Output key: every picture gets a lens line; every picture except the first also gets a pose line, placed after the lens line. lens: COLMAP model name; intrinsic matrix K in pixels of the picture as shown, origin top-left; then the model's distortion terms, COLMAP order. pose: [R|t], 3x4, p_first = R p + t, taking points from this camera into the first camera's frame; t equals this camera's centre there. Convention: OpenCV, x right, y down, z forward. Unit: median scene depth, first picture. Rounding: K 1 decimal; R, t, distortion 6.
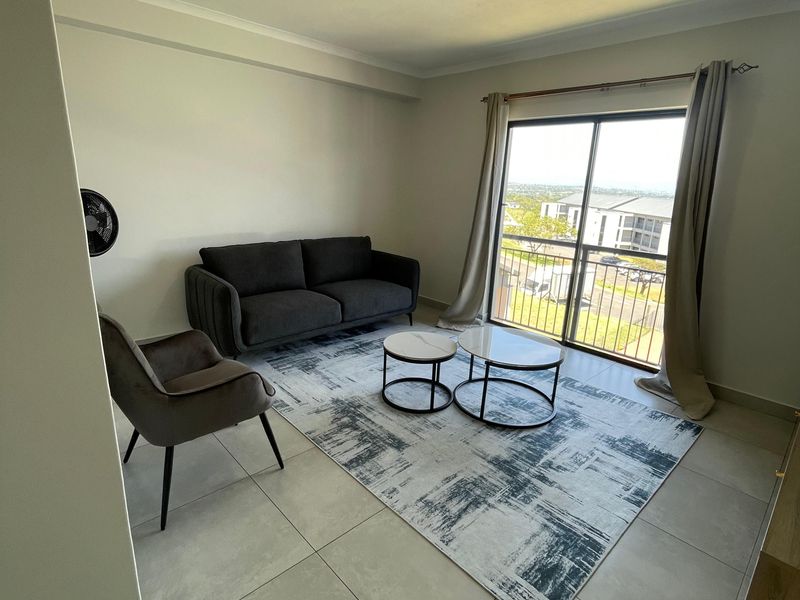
lens RADIAL K [[431.0, 0, 402.6], [0, 431.0, 299.3], [0, 0, 1]] dist [-0.001844, -0.000227]
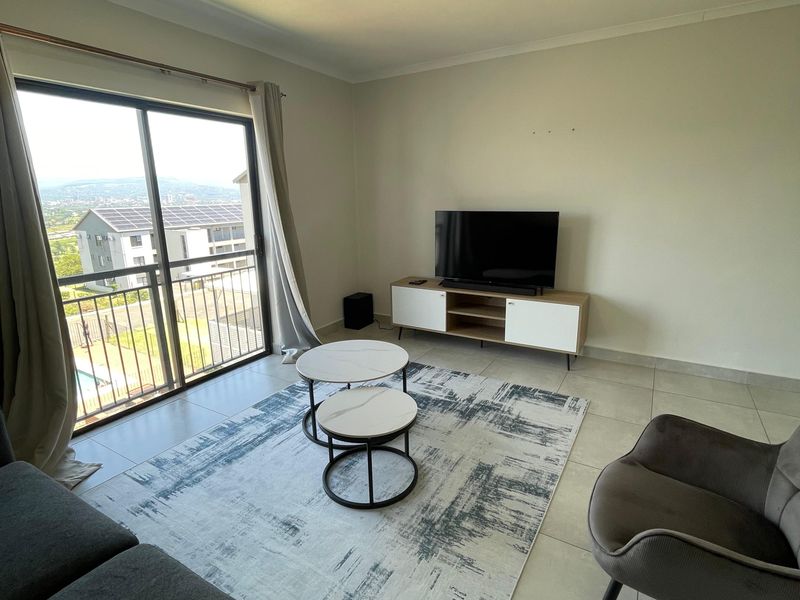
lens RADIAL K [[431.0, 0, 402.6], [0, 431.0, 299.3], [0, 0, 1]] dist [-0.001844, -0.000227]
pose [[-0.270839, -0.271403, 0.923573, -0.650790], [0.259069, 0.903482, 0.341472, -0.325041], [-0.927108, 0.331753, -0.174386, 1.081213]]
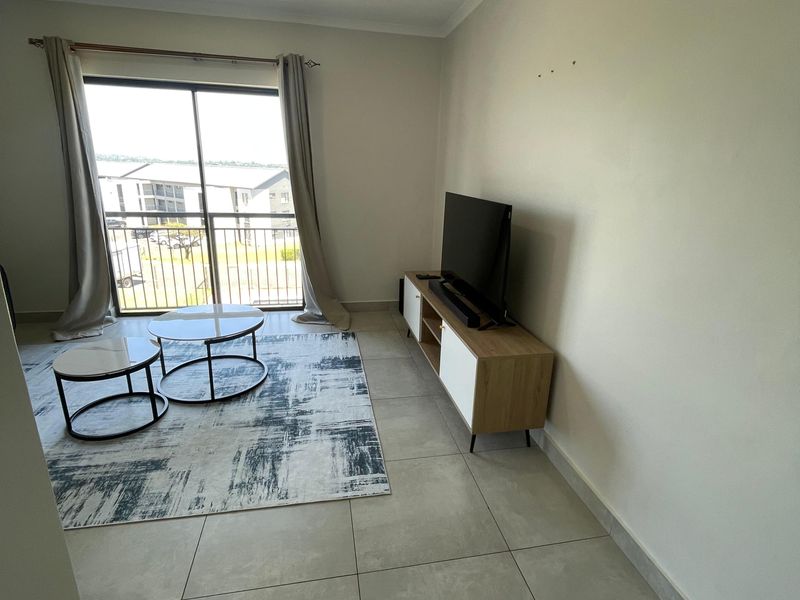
lens RADIAL K [[431.0, 0, 402.6], [0, 431.0, 299.3], [0, 0, 1]] dist [-0.001844, -0.000227]
pose [[0.533011, -0.275089, 0.800141, -0.308059], [0.215210, 0.958648, 0.186223, -0.030832], [-0.818281, 0.072939, 0.570171, 0.072626]]
